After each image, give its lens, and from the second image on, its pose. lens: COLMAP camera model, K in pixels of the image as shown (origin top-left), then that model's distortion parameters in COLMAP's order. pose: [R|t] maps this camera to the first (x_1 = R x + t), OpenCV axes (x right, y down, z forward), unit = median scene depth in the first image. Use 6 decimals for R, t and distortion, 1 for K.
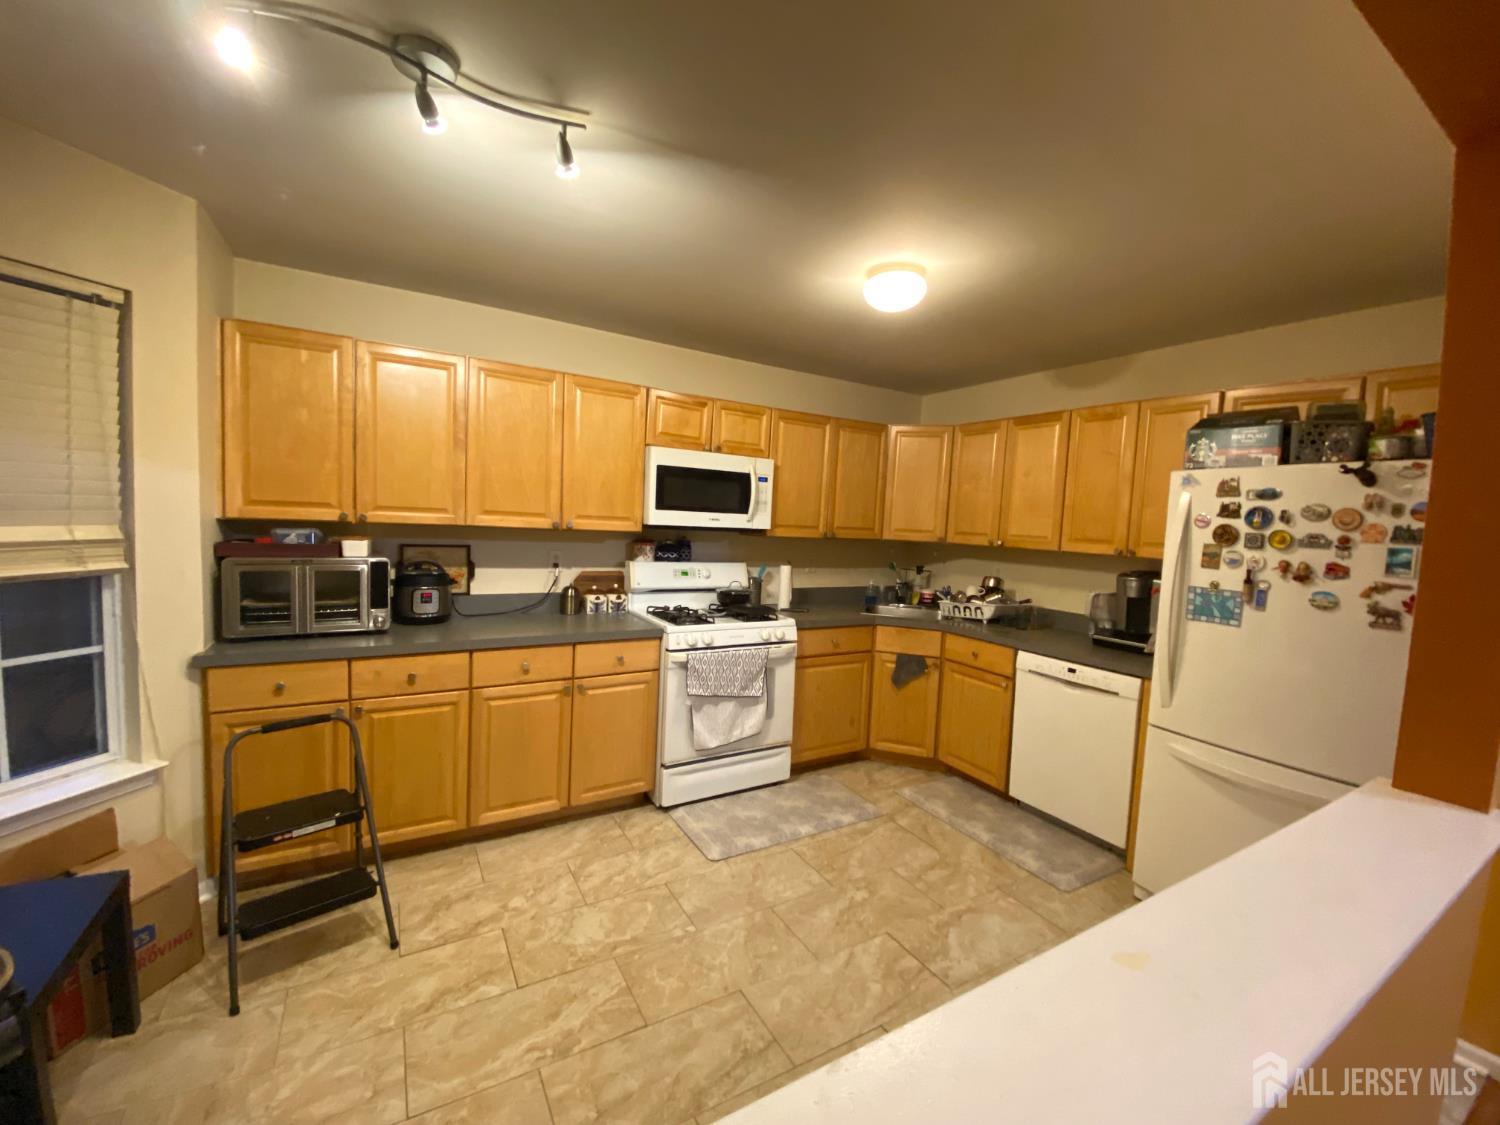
lens RADIAL K [[607.4, 0, 762.9], [0, 607.4, 556.3], [0, 0, 1]] dist [0.011004, -0.016472]
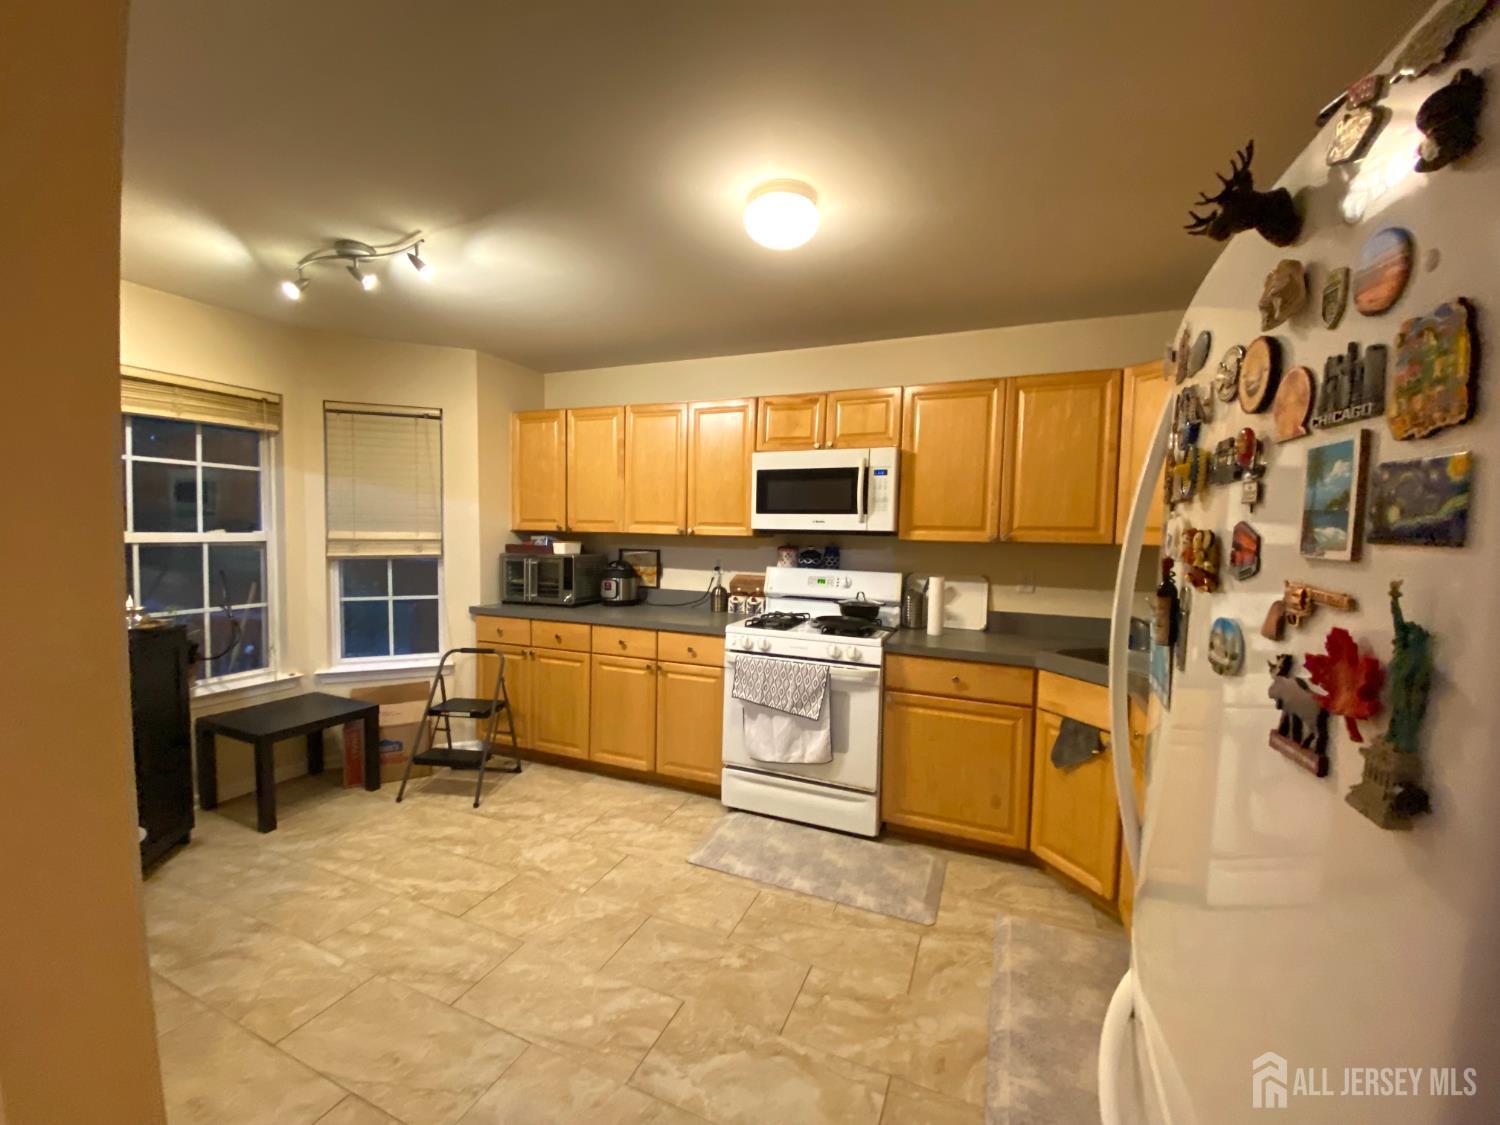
lens RADIAL K [[607.4, 0, 725.4], [0, 607.4, 555.0], [0, 0, 1]] dist [0.011004, -0.016472]
pose [[0.590291, -0.001484, -0.807189, 0.660497], [-0.041666, 0.998609, -0.032306, 0.029664], [0.806115, 0.052702, 0.589408, 0.389181]]
